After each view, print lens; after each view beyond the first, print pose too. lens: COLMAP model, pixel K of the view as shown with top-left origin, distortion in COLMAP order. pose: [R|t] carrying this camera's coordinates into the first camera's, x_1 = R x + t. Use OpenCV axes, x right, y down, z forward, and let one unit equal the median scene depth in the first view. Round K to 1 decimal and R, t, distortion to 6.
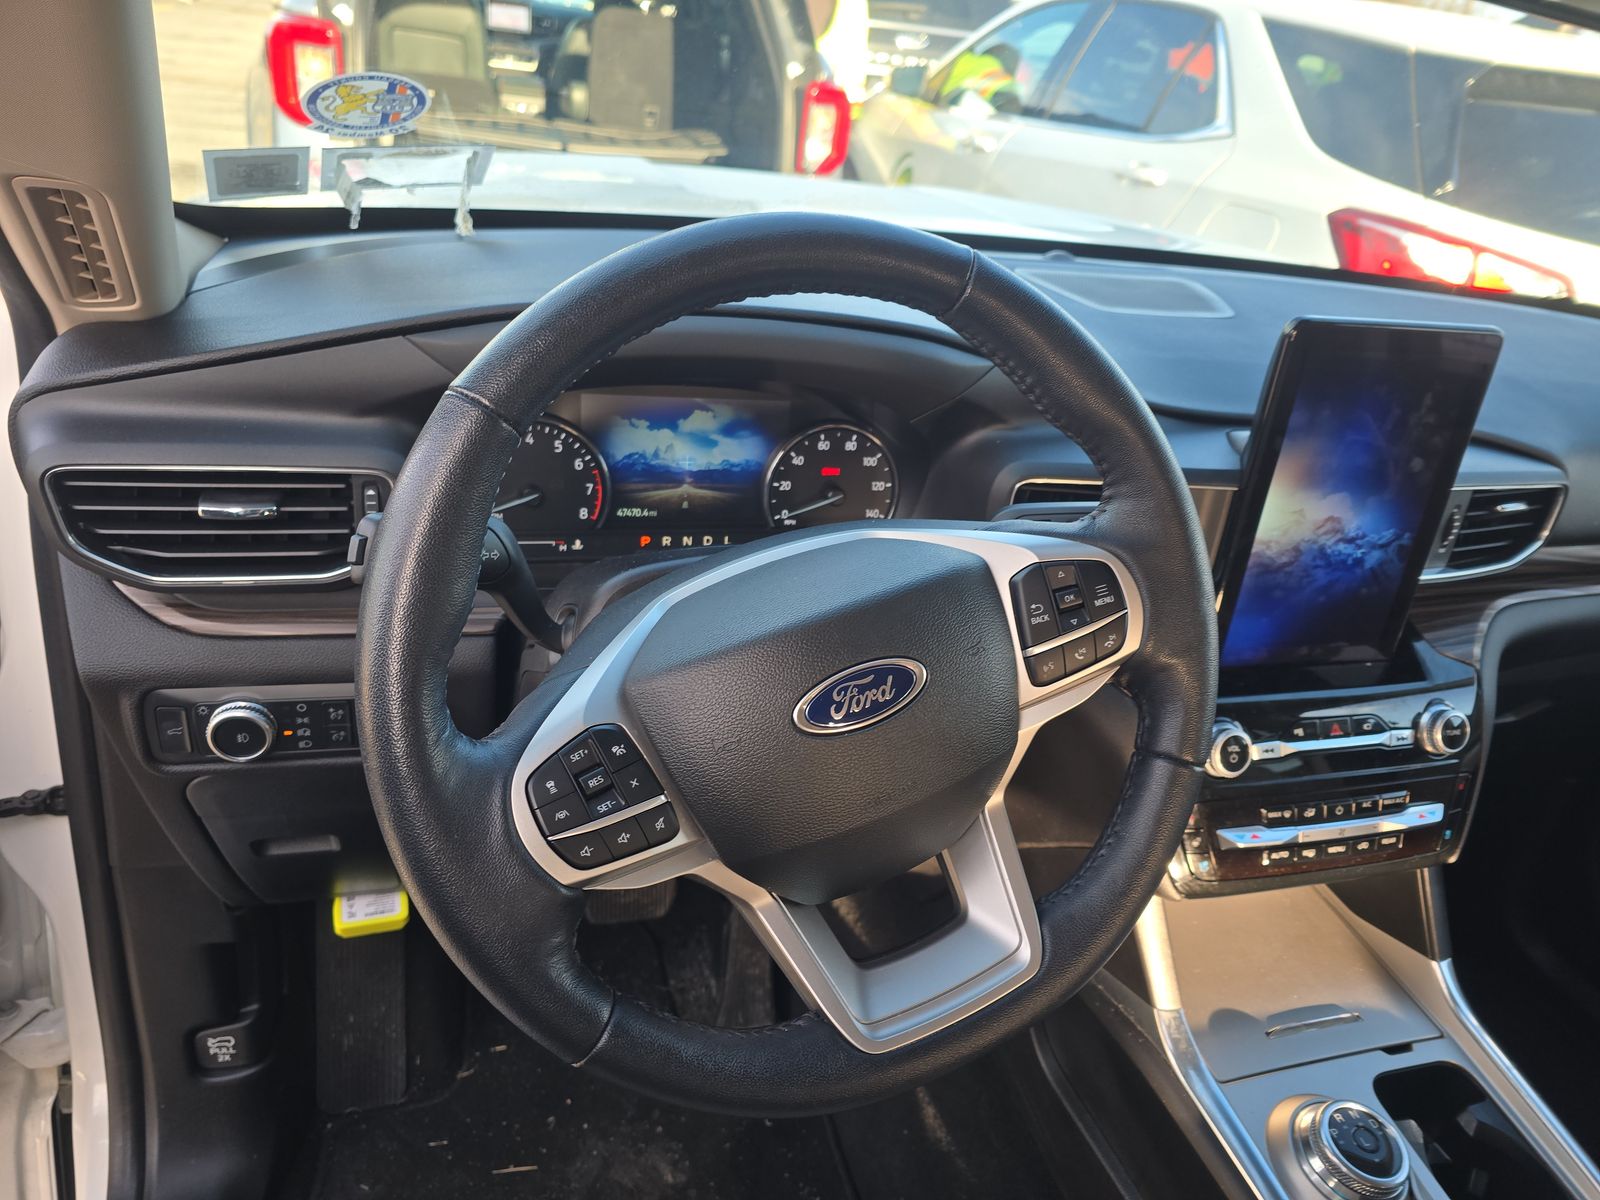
lens RADIAL K [[1114.5, 0, 804.0], [0, 1114.5, 611.6], [0, 0, 1]] dist [0.055025, -0.039967]
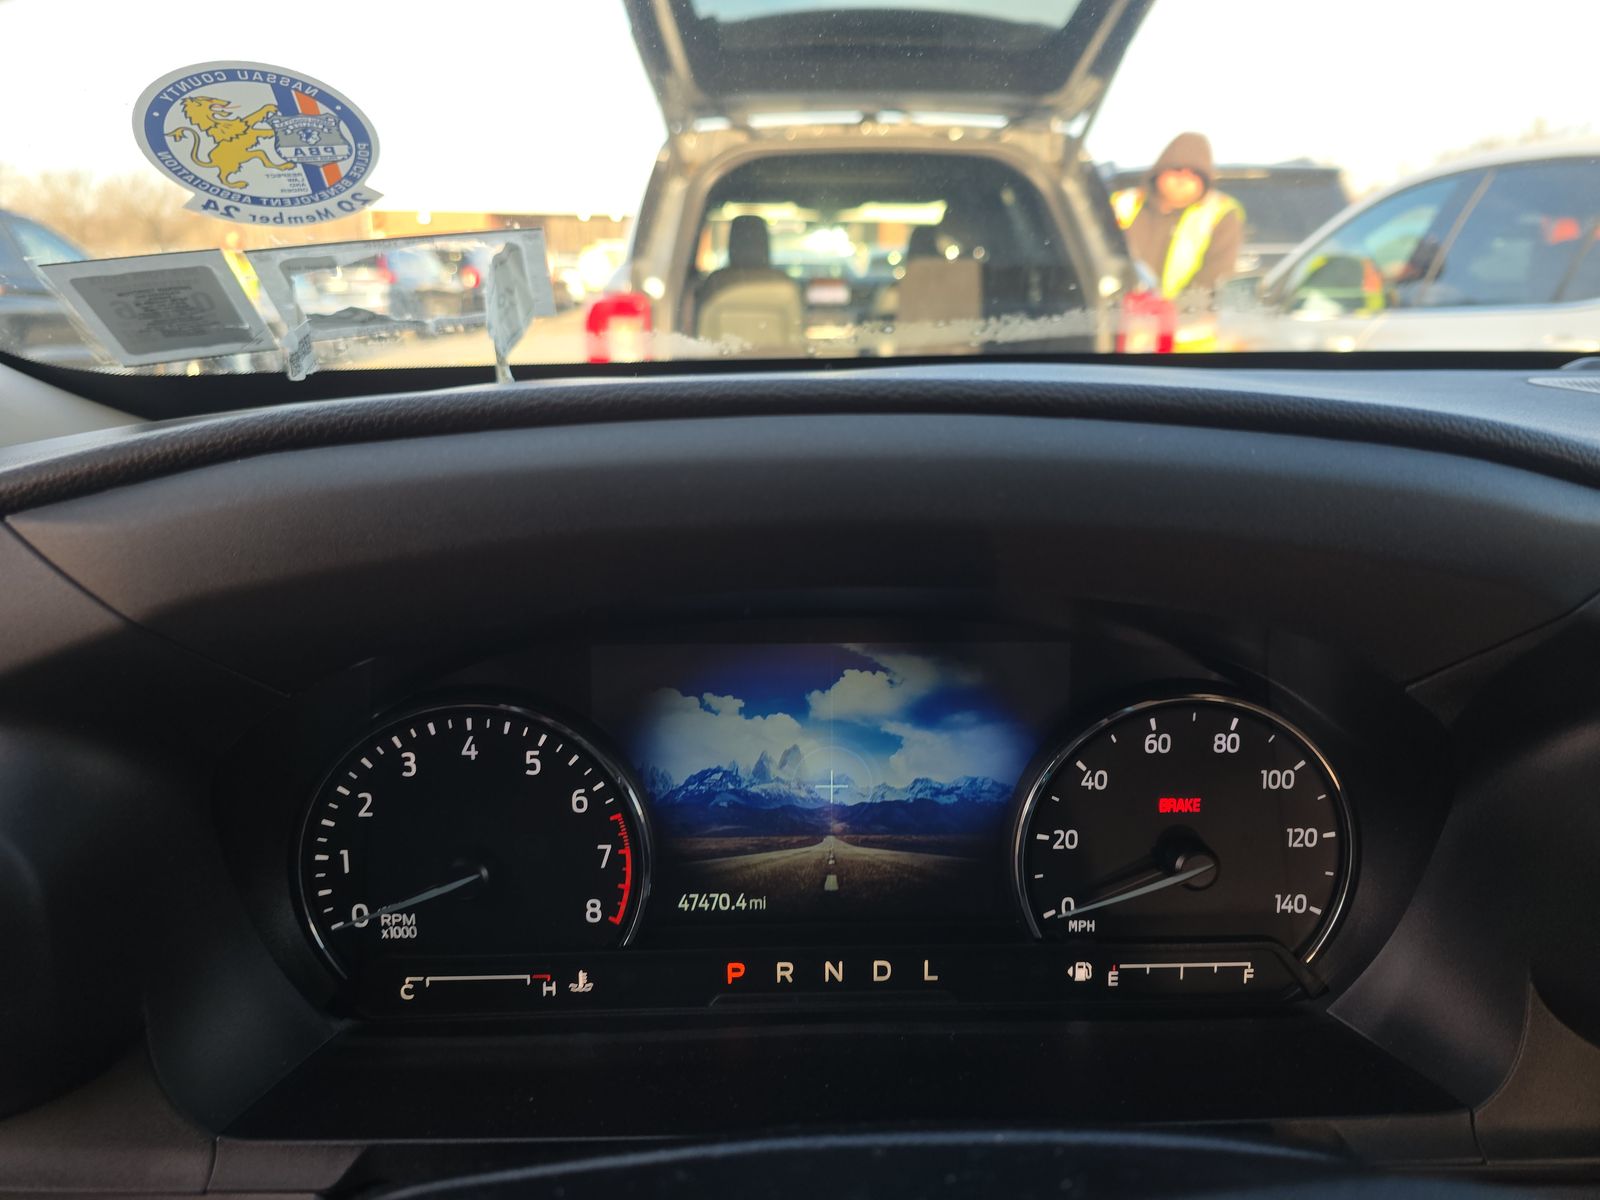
lens RADIAL K [[1114.5, 0, 804.0], [0, 1114.5, 611.6], [0, 0, 1]] dist [0.055025, -0.039967]
pose [[0.959815, -0.042437, -0.277407, 0.009599], [-0.015562, 0.978930, -0.203600, -0.111488], [0.280202, 0.199735, 0.938932, 0.568964]]
